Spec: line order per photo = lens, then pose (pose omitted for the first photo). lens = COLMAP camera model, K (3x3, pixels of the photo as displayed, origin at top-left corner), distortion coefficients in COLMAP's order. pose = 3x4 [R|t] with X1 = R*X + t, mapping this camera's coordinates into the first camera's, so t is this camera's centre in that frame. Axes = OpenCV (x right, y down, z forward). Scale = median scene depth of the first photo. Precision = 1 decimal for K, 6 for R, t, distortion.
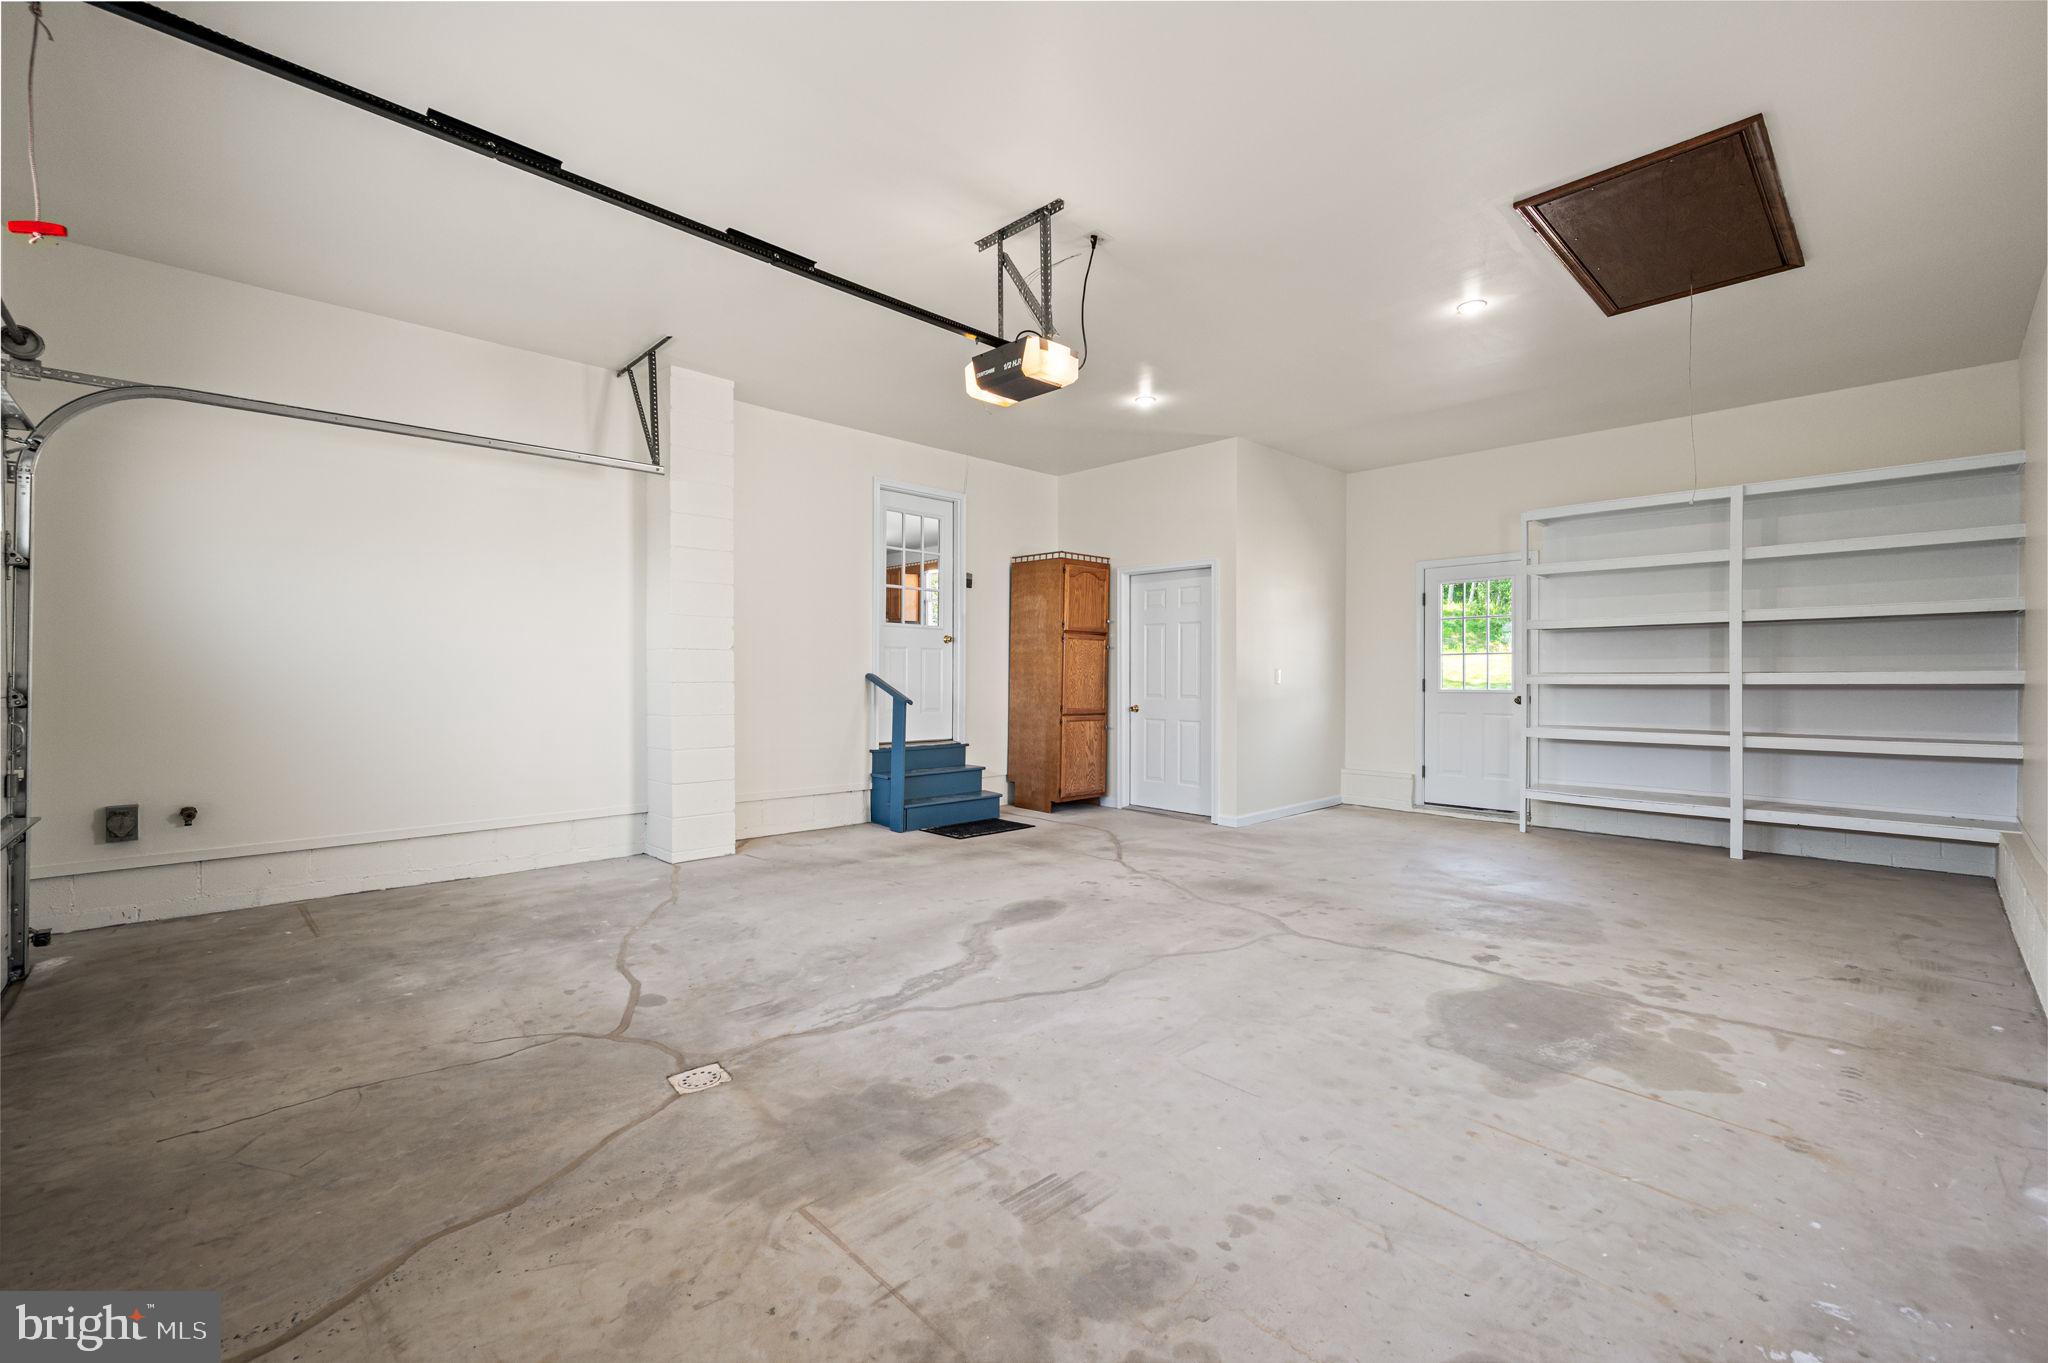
lens RADIAL K [[870.8, 0, 1027.3], [0, 870.8, 674.3], [0, 0, 1]] dist [-0.002071, -0.000065]
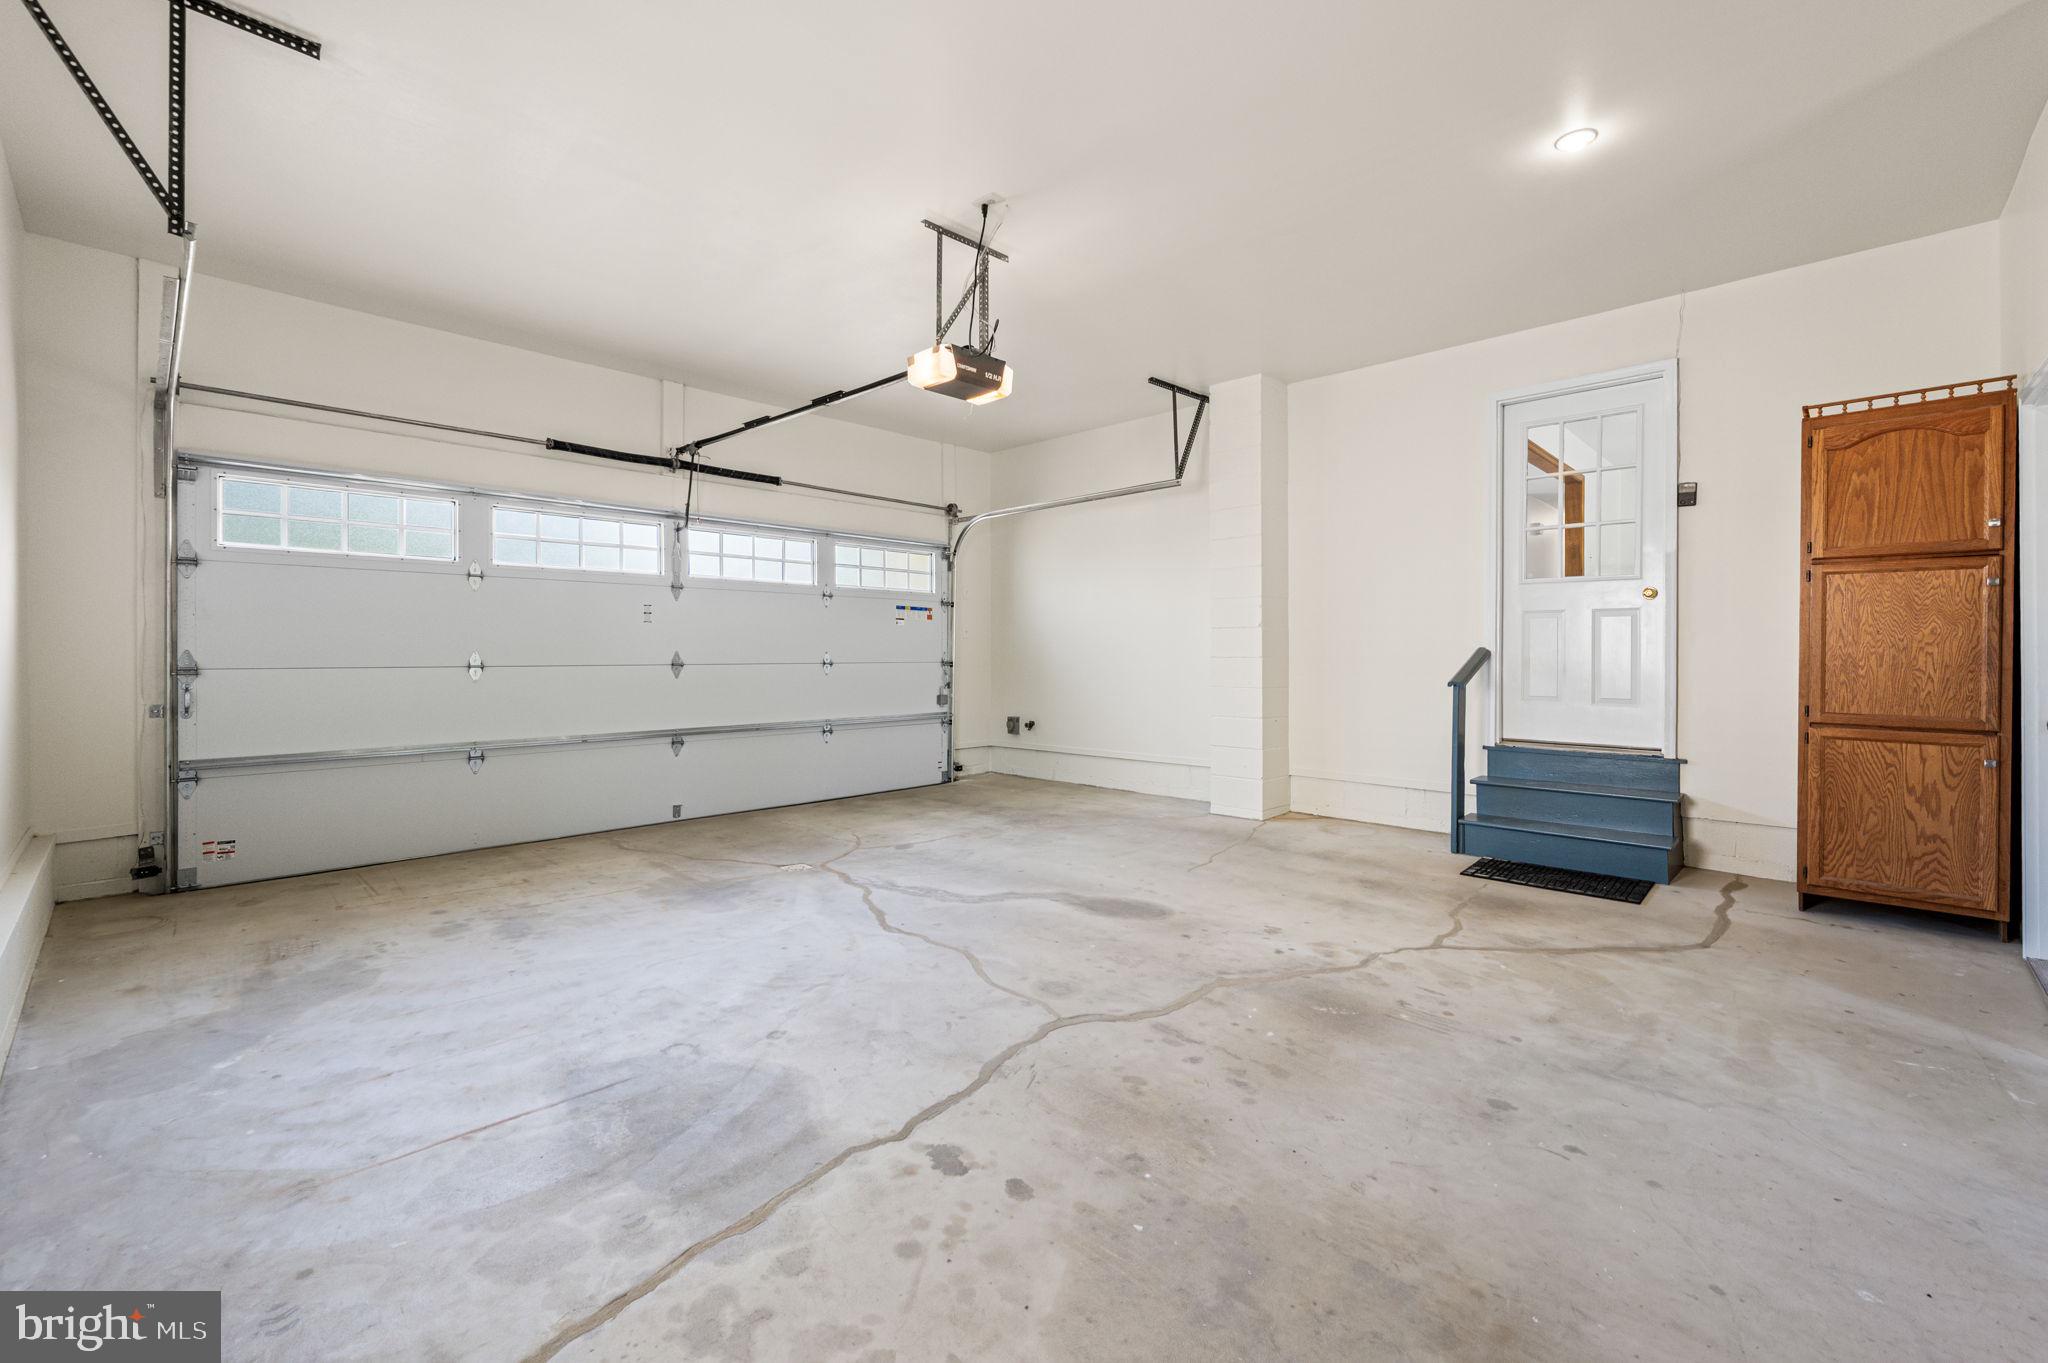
lens RADIAL K [[870.8, 0, 1027.3], [0, 870.8, 674.3], [0, 0, 1]] dist [-0.002071, -0.000065]
pose [[0.026642, 0.021510, -0.999414, 1.058221], [0.004271, 0.999757, 0.021631, 0.007414], [0.999636, -0.004844, 0.026543, 1.022518]]
